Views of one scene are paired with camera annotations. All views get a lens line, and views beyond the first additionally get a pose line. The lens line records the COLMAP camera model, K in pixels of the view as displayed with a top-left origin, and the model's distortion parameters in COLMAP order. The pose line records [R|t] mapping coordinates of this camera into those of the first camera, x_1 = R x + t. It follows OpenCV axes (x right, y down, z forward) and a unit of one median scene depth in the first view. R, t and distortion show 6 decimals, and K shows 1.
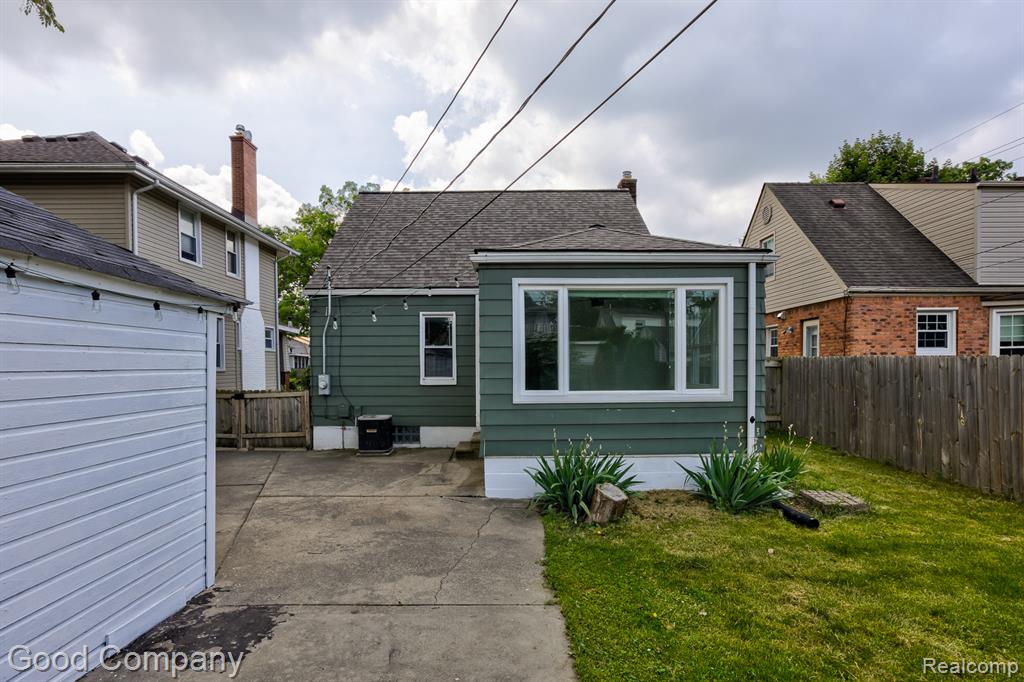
lens RADIAL K [[501.8, 0, 505.7], [0, 501.8, 379.5], [0, 0, 1]] dist [-0.006404, 0.001103]
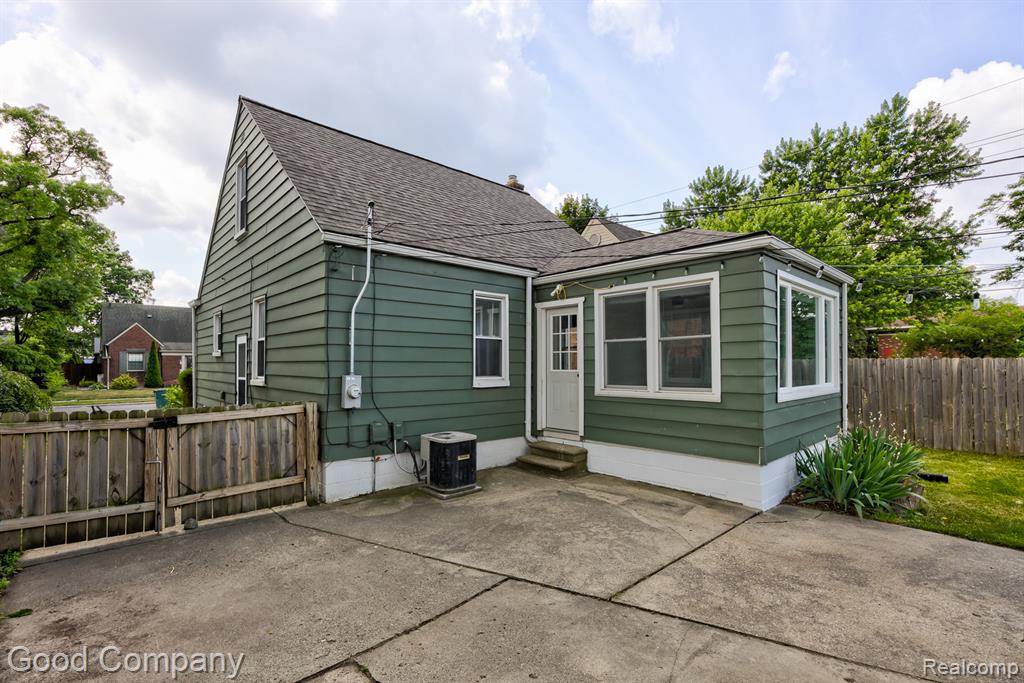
lens RADIAL K [[465.3, 0, 499.3], [0, 465.3, 363.5], [0, 0, 1]] dist [-0.010381, 0.002483]
pose [[0.742210, 0.003846, 0.670156, -0.607747], [0.013535, 0.999694, -0.020728, -0.009808], [-0.670030, 0.024455, 0.741931, 0.458776]]
